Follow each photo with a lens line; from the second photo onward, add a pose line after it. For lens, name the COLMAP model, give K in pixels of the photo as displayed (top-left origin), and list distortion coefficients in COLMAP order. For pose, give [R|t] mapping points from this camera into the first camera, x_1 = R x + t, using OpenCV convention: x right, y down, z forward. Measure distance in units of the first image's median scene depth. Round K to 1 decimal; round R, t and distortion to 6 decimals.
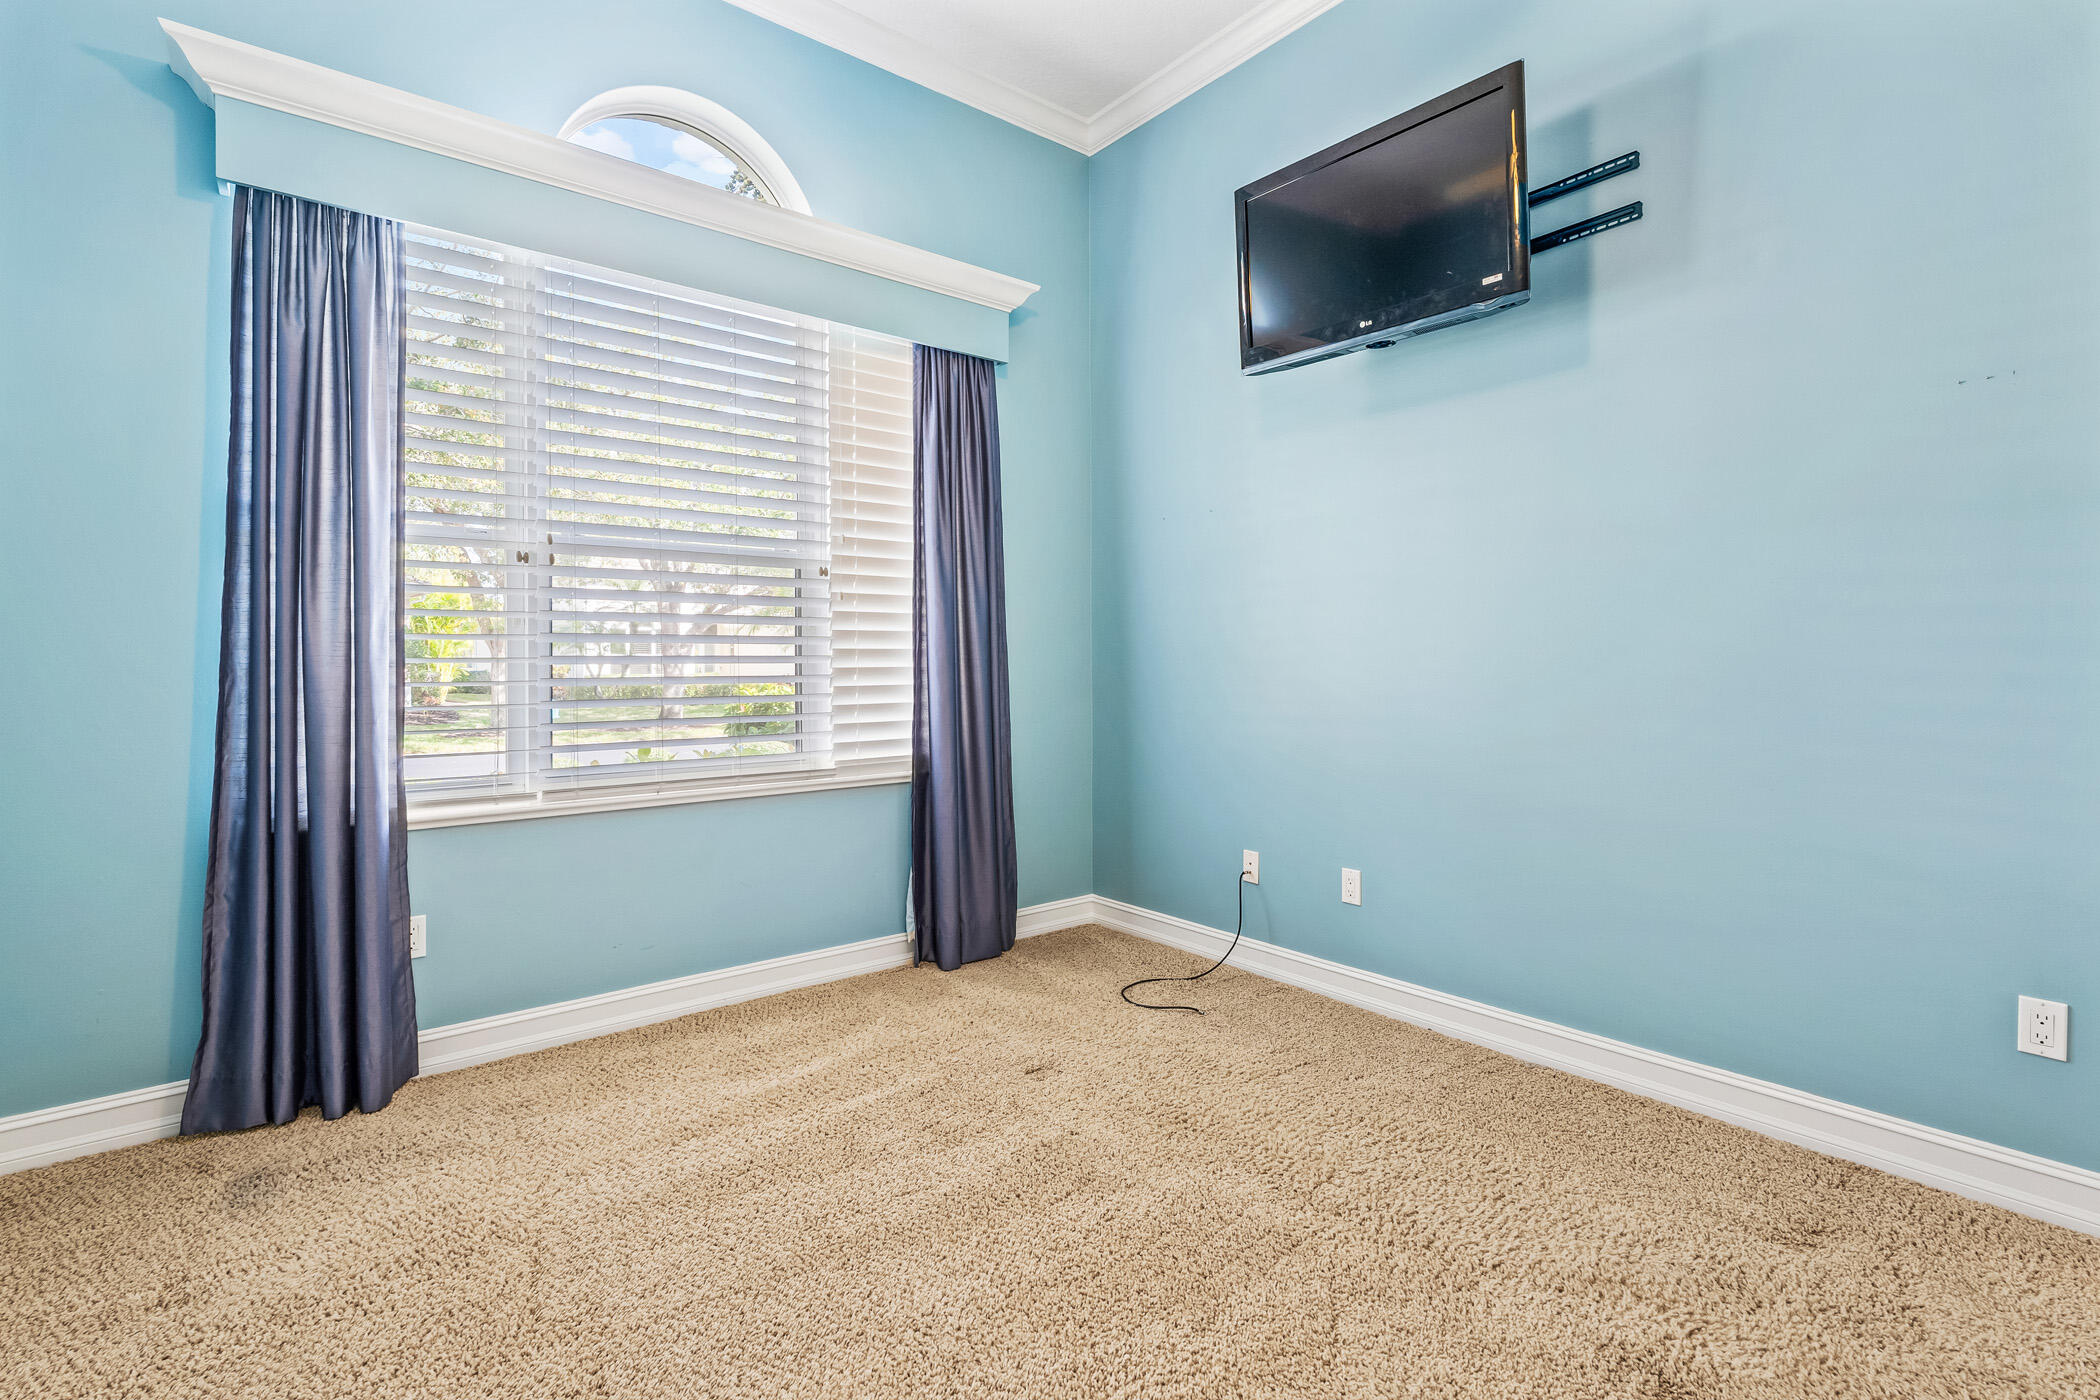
lens RADIAL K [[961.3, 0, 1059.6], [0, 961.3, 656.8], [0, 0, 1]] dist [-0.000774, 0.000234]
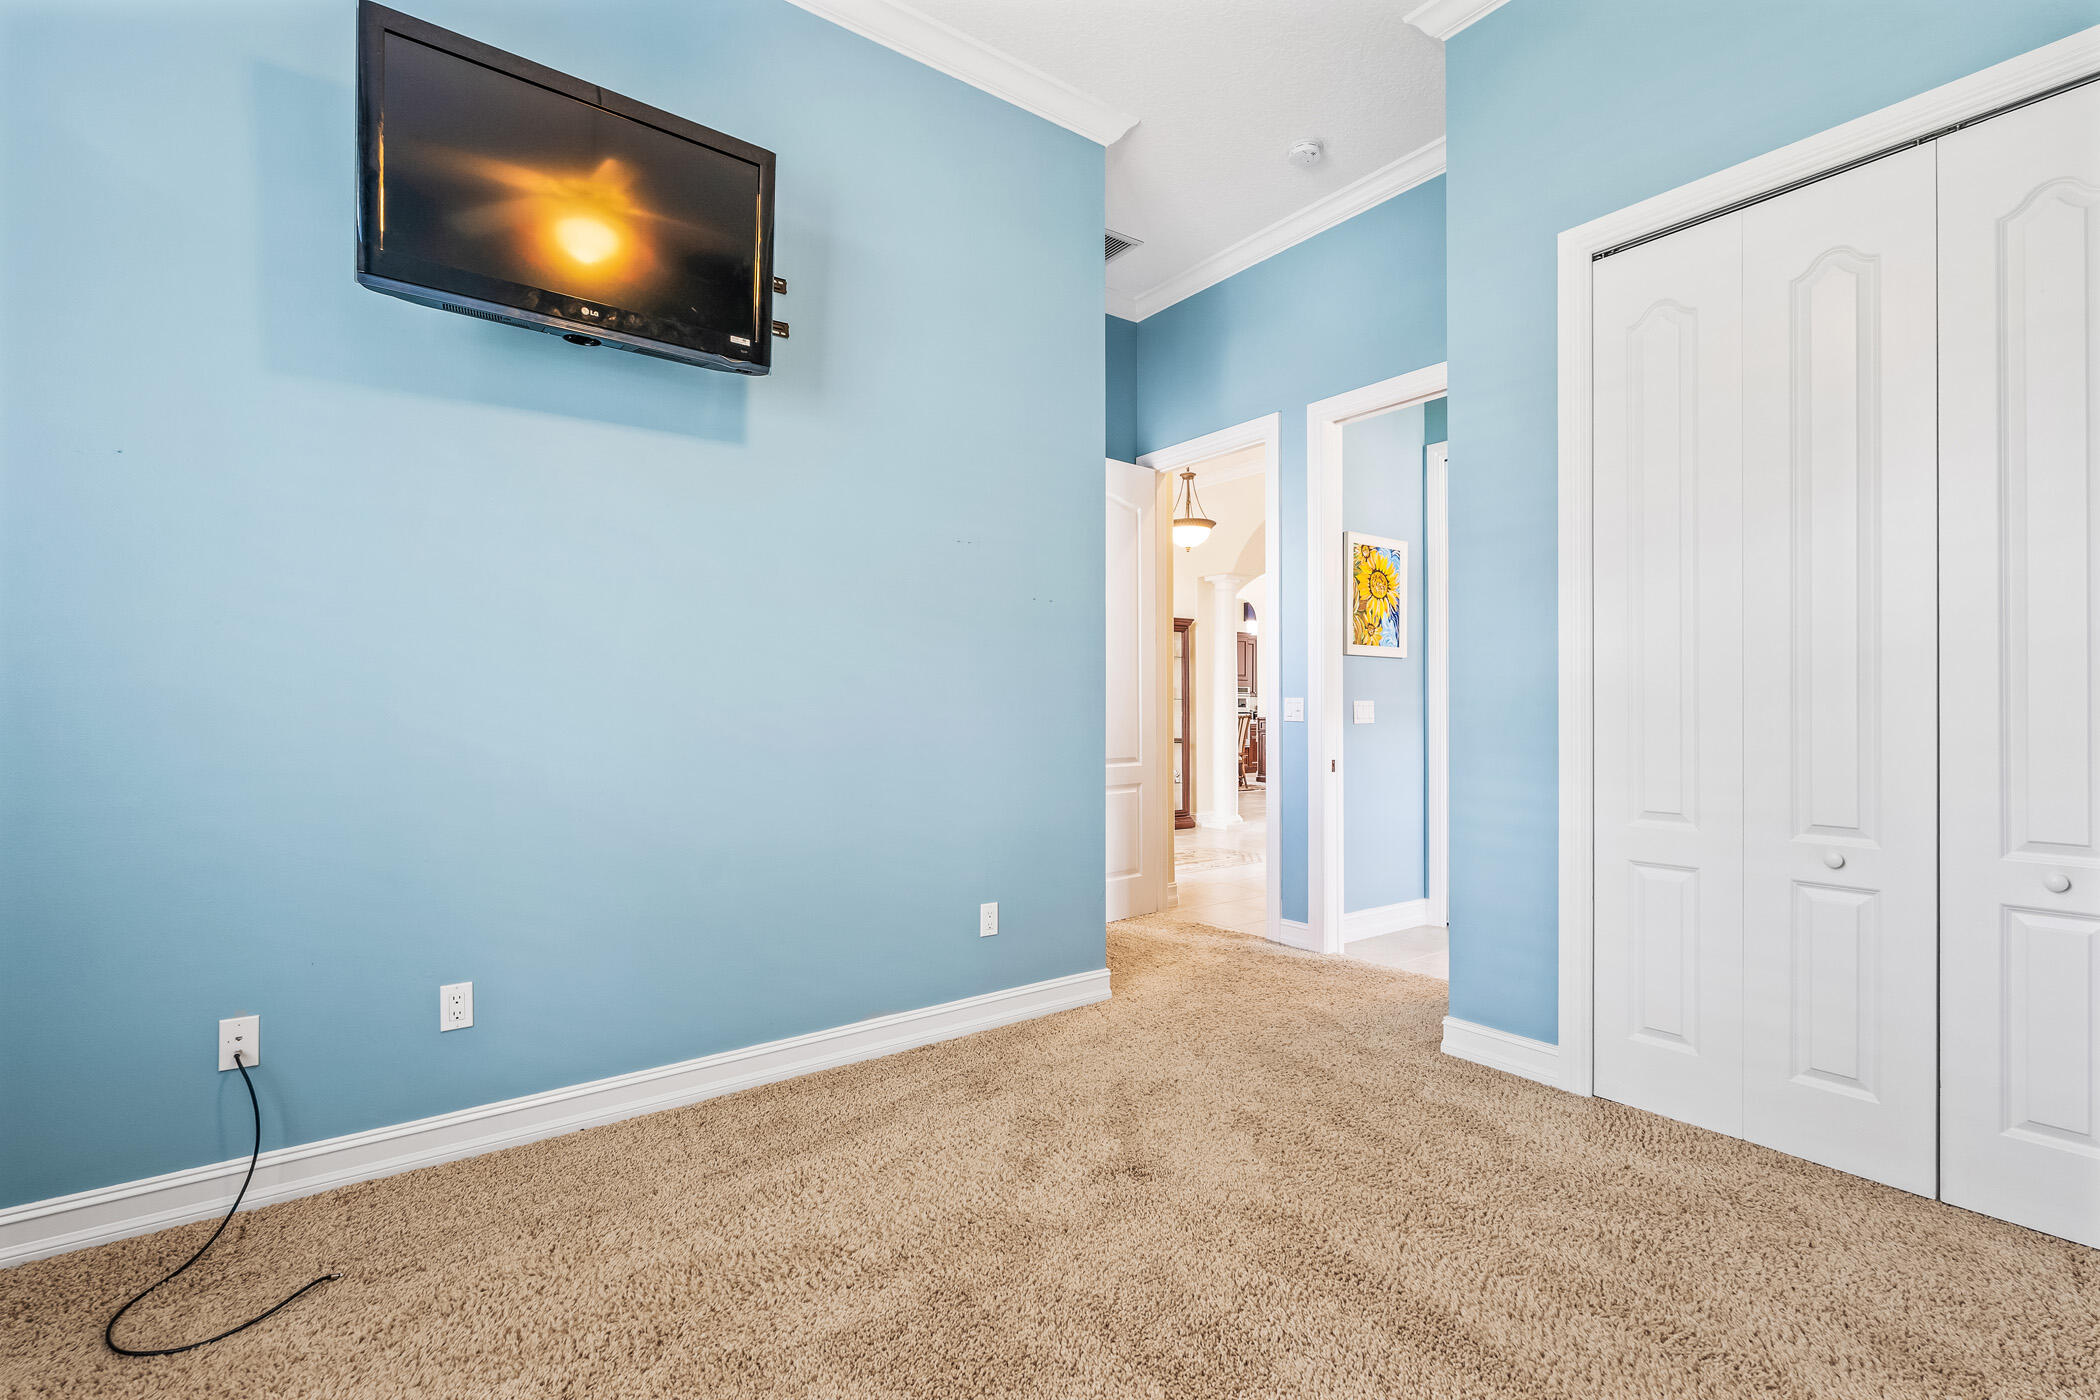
lens RADIAL K [[961.3, 0, 1051.6], [0, 961.3, 704.2], [0, 0, 1]] dist [-0.000774, 0.000234]
pose [[0.043768, 0.000807, 0.999041, -0.493310], [-0.004440, 0.999990, -0.000613, -0.005361], [-0.999032, -0.004409, 0.043771, 0.547873]]
